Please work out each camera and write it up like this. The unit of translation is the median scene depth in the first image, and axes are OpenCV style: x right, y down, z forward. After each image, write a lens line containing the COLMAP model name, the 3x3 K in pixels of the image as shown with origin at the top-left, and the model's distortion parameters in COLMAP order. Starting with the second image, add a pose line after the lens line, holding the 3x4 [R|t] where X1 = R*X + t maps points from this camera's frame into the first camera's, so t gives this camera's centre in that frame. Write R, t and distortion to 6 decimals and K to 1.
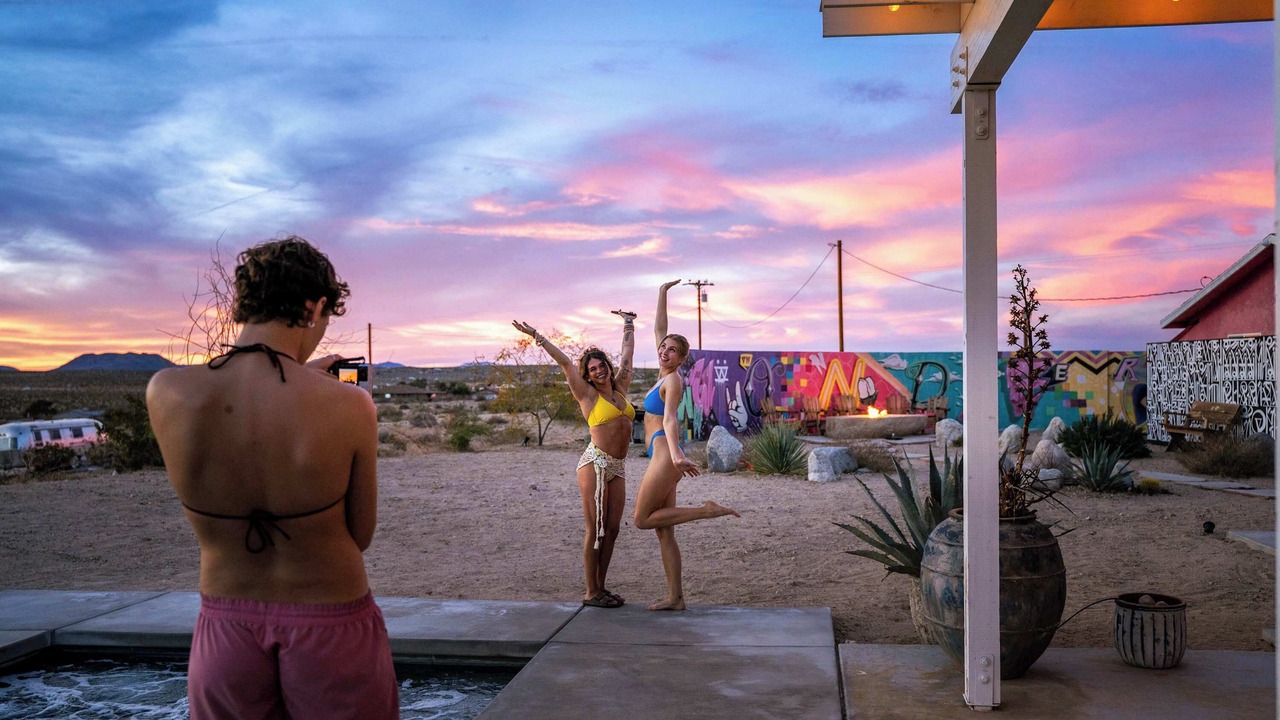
lens RADIAL K [[932.4, 0, 640.0], [0, 932.4, 360.0], [0, 0, 1]] dist [-0.174427, 0.090267]
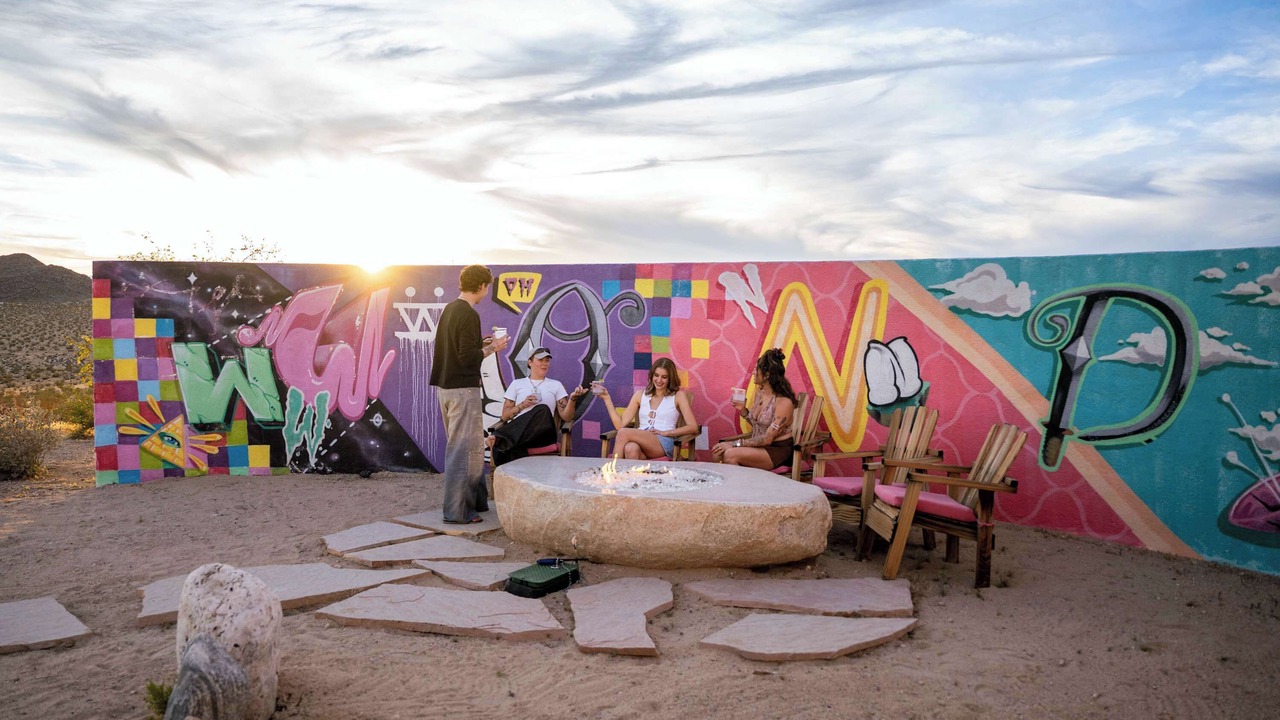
lens RADIAL K [[959.1, 0, 645.5], [0, 959.1, 318.0], [0, 0, 1]] dist [-0.100072, -0.005541]
pose [[0.661769, 0.016280, -0.749531, 0.446042], [0.001720, 0.999729, 0.023233, 0.003712], [0.749706, -0.016664, 0.661561, 0.737287]]
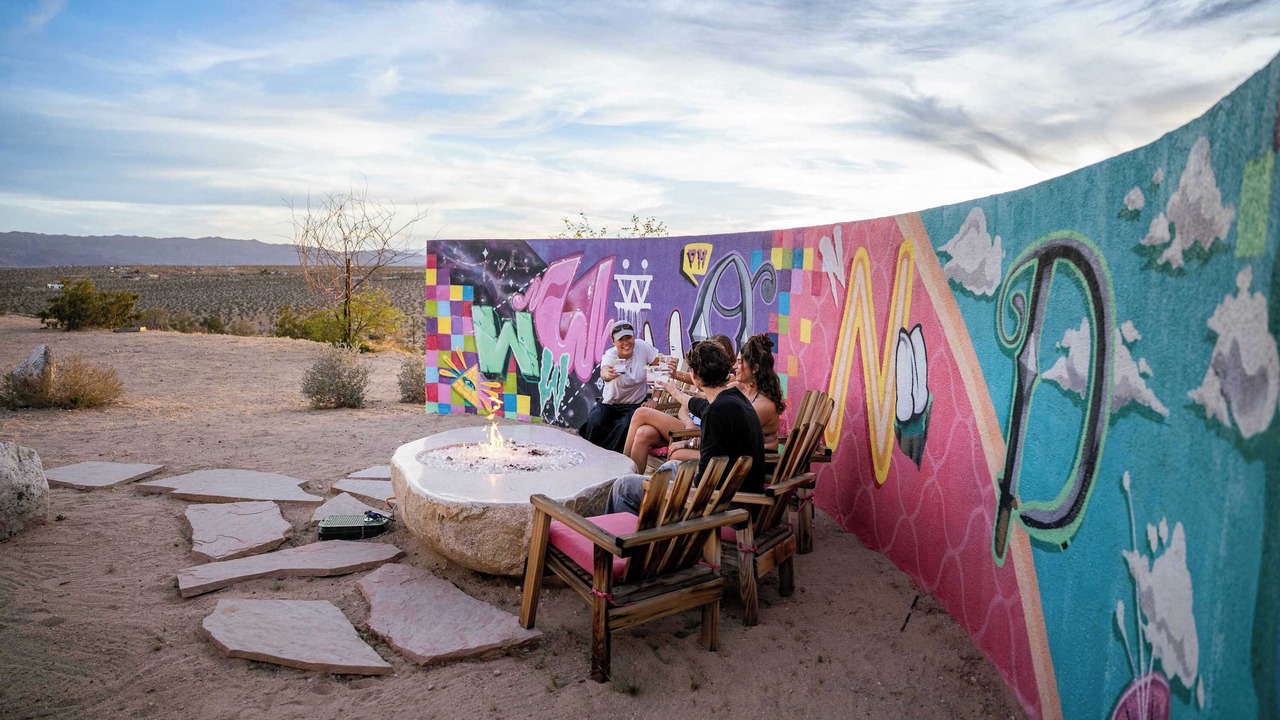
lens RADIAL K [[910.6, 0, 640.0], [0, 910.6, 360.0], [0, 0, 1]] dist [-0.011920, -0.000493]
pose [[-0.128704, 0.086808, -0.987876, 0.477666], [-0.010124, 0.995994, 0.088840, 0.008179], [0.991631, 0.021435, -0.127310, 0.987887]]
